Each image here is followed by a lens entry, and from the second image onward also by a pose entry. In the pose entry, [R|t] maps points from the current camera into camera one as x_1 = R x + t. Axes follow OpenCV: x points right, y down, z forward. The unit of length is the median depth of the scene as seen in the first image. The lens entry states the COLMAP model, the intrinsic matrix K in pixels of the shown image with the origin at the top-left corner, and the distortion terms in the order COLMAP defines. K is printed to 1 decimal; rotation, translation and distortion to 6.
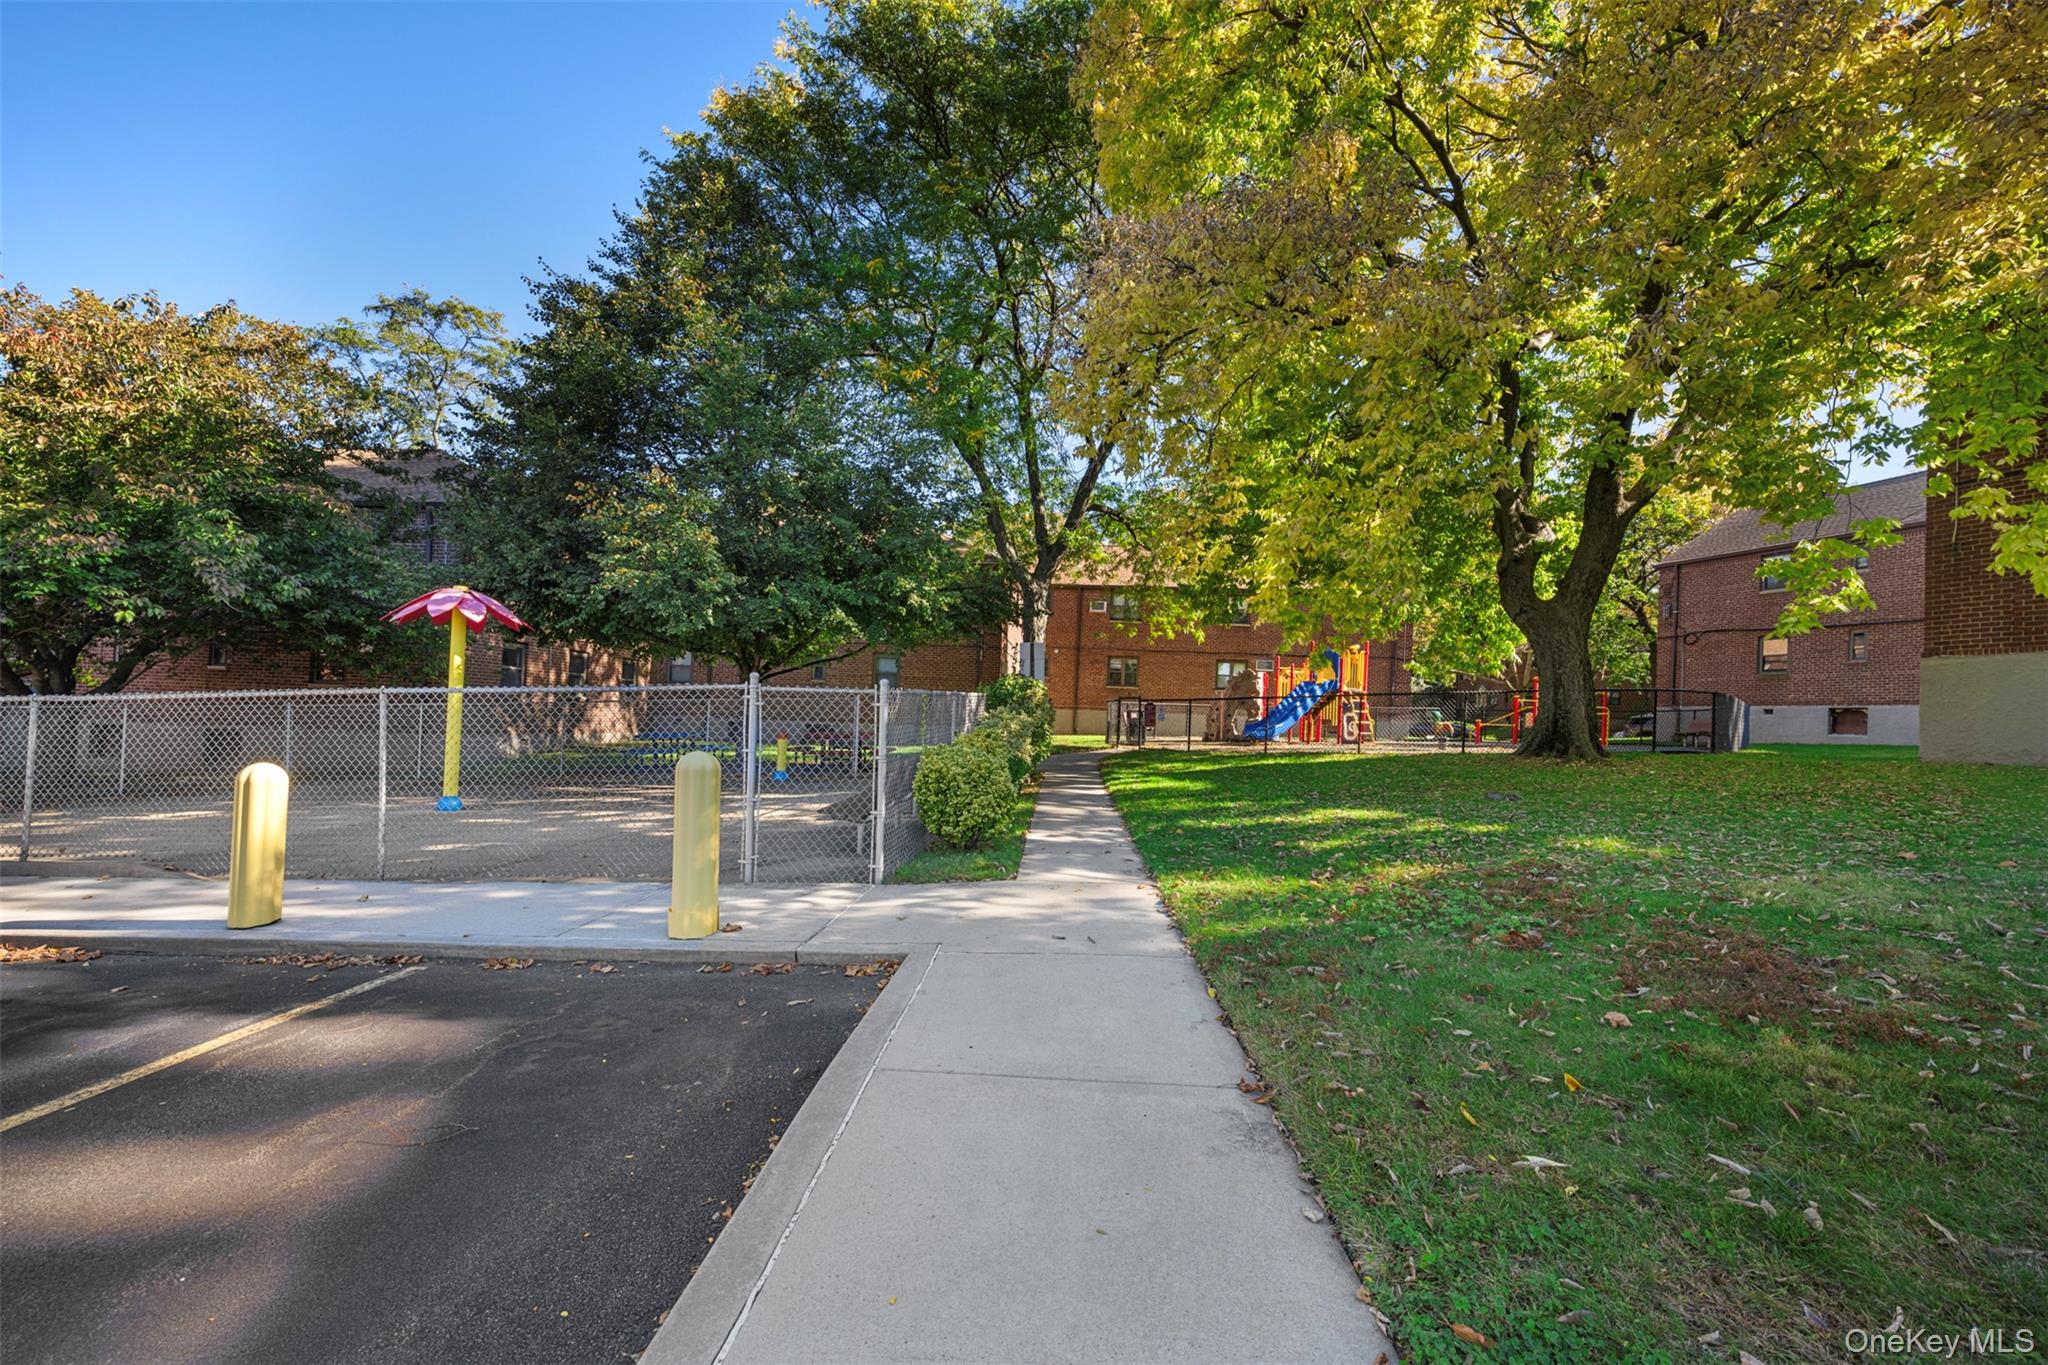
lens RADIAL K [[839.4, 0, 1002.0], [0, 839.4, 650.8], [0, 0, 1]] dist [-0.000802, -0.000217]
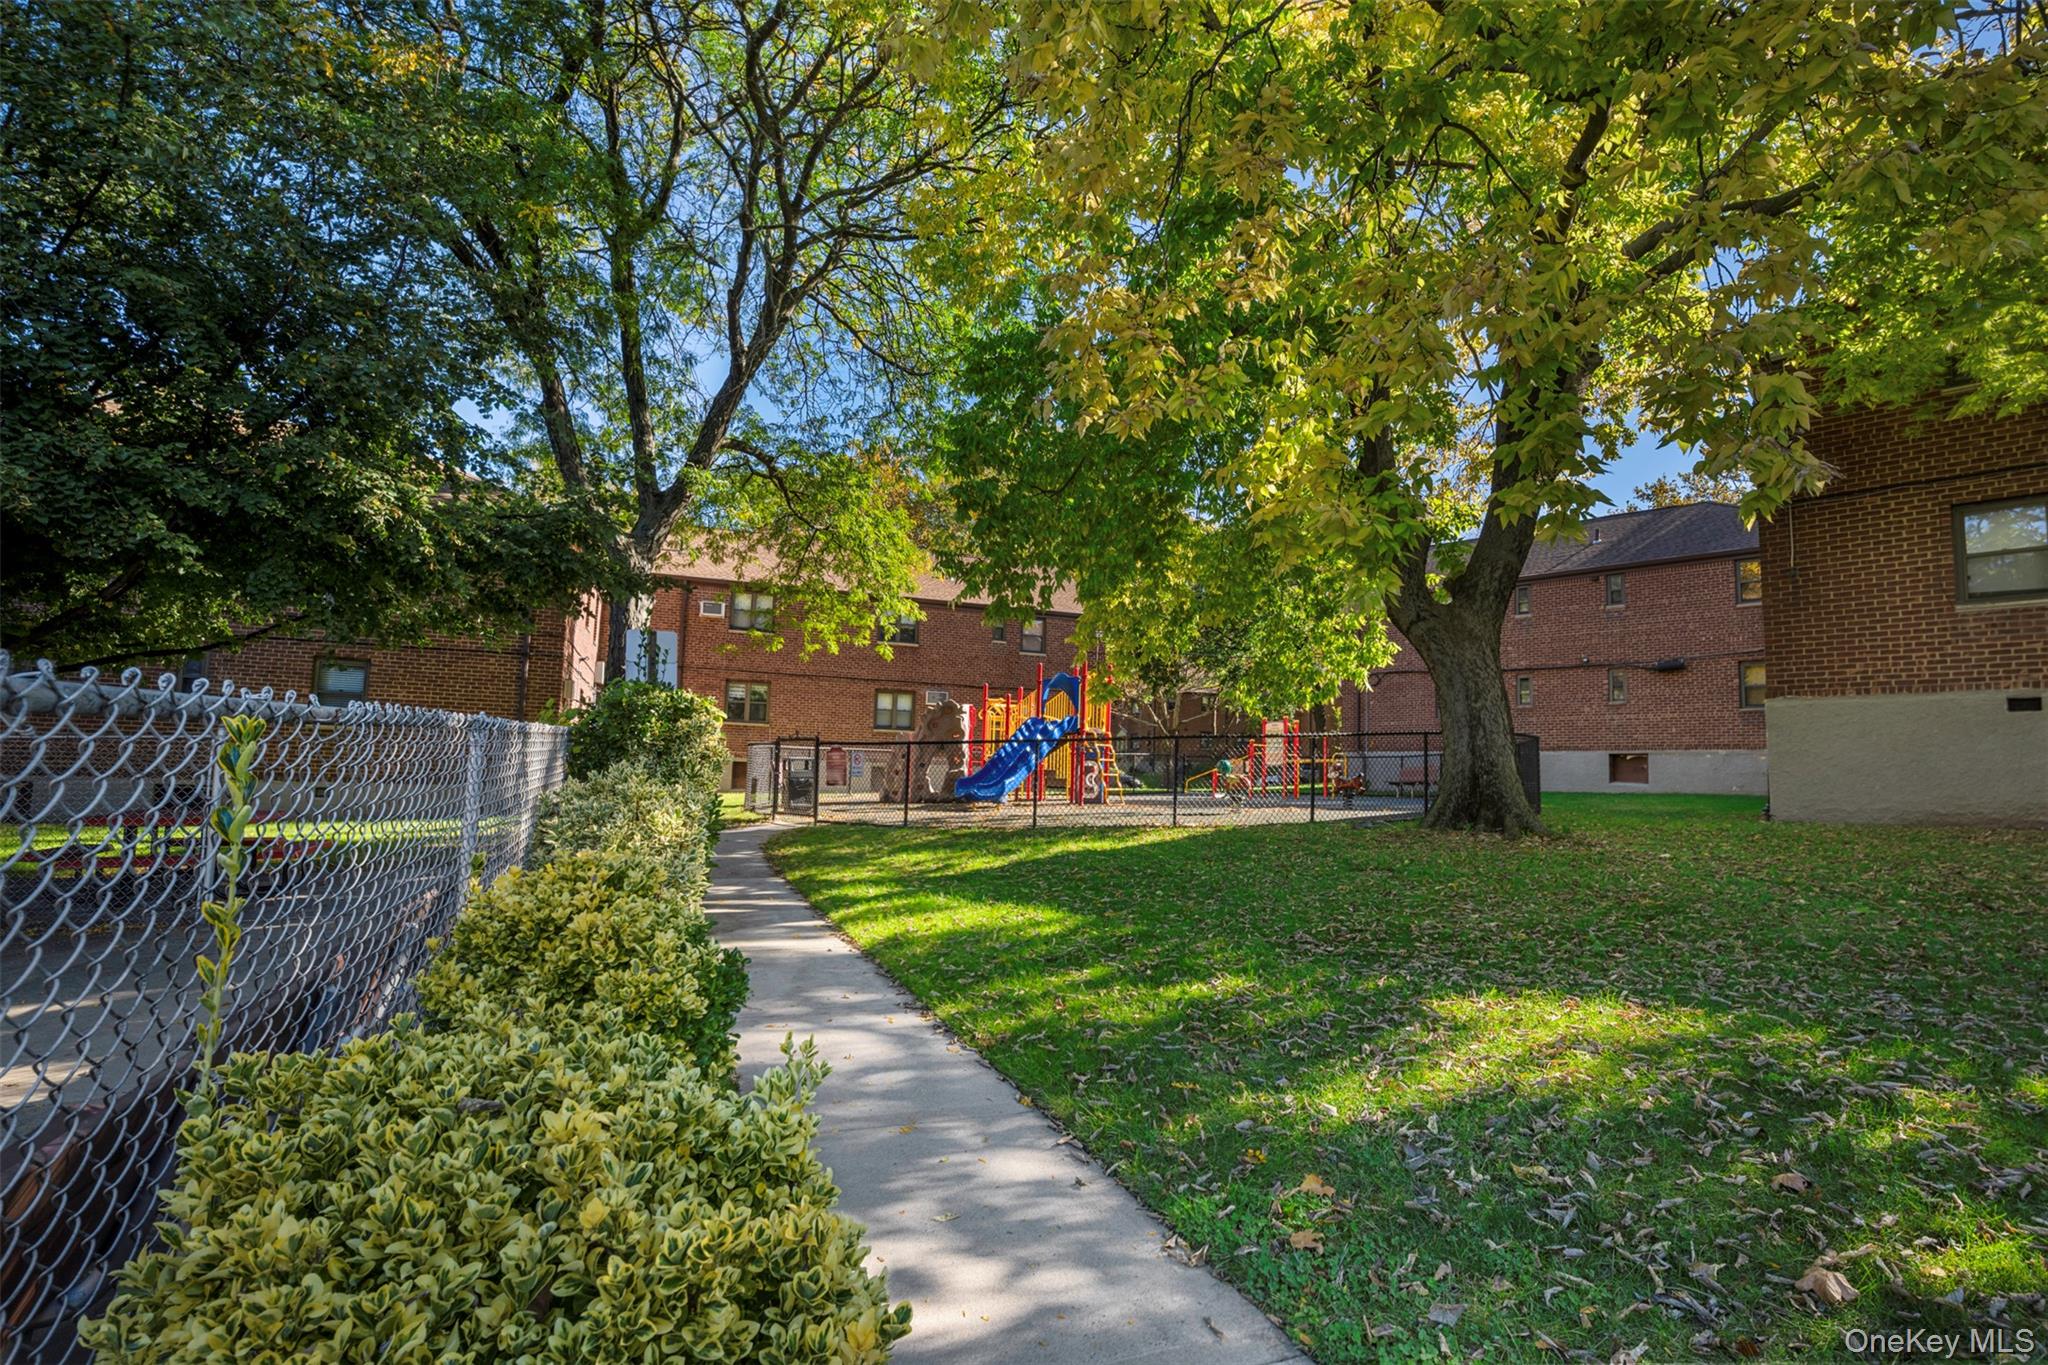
lens RADIAL K [[968.8, 0, 1024.0], [0, 968.8, 682.5], [0, 0, 1]] dist [0.000172, 0.000111]
pose [[0.895937, 0.031428, 0.443069, -0.014208], [-0.030265, 0.999495, -0.009699, 0.013269], [-0.443150, -0.004720, 0.896435, 0.241303]]
